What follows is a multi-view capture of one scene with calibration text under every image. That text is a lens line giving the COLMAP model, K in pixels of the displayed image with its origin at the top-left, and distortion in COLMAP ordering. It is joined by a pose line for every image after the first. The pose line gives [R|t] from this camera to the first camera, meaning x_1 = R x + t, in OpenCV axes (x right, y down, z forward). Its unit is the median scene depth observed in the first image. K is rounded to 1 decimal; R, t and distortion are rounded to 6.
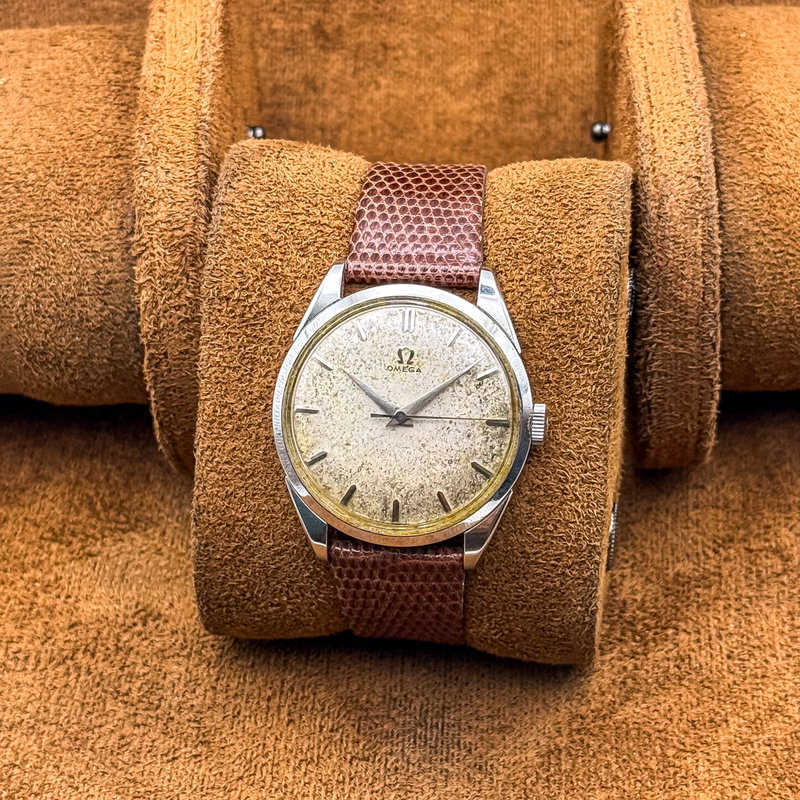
lens RADIAL K [[2259.1, 0, 395.8], [0, 2259.1, 401.2], [0, 0, 1]] dist [0.551105, 0.000000]
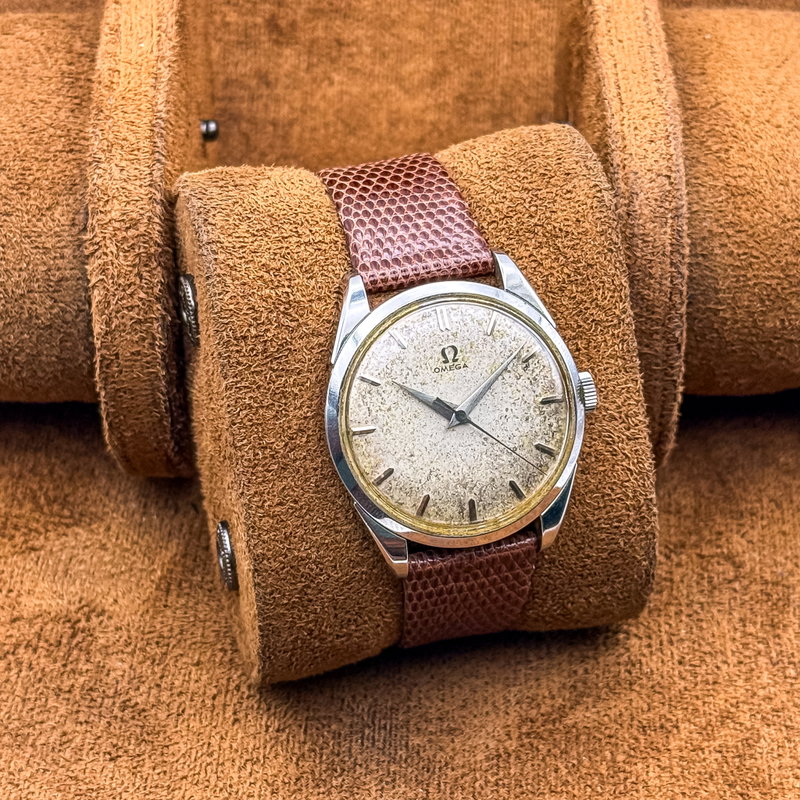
lens RADIAL K [[2259.1, 0, 395.1], [0, 2259.1, 403.5], [0, 0, 1]] dist [0.551105, 0.000000]
pose [[0.931705, -0.221255, 0.288048, -0.300458], [0.217520, 0.975002, 0.045341, -0.048112], [-0.290879, 0.020412, 0.956542, 0.065232]]
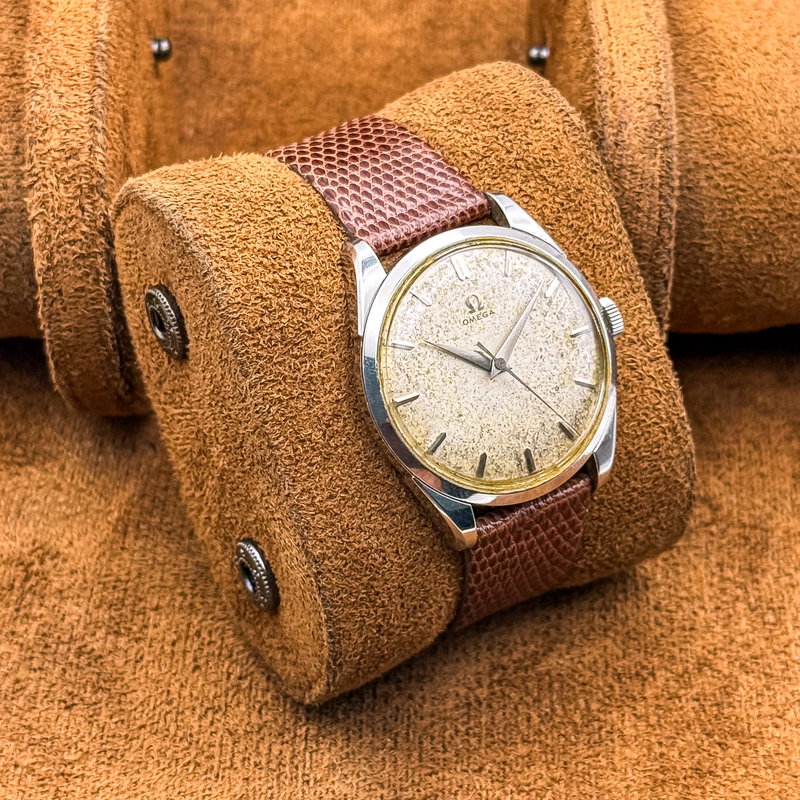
lens RADIAL K [[2259.1, 0, 400.0], [0, 2259.1, 400.8], [0, 0, 1]] dist [0.551105, 0.000000]
pose [[0.791391, -0.386258, 0.473820, -0.469061], [0.405511, 0.911710, 0.065926, -0.056360], [-0.457451, 0.139966, 0.878151, 0.196905]]
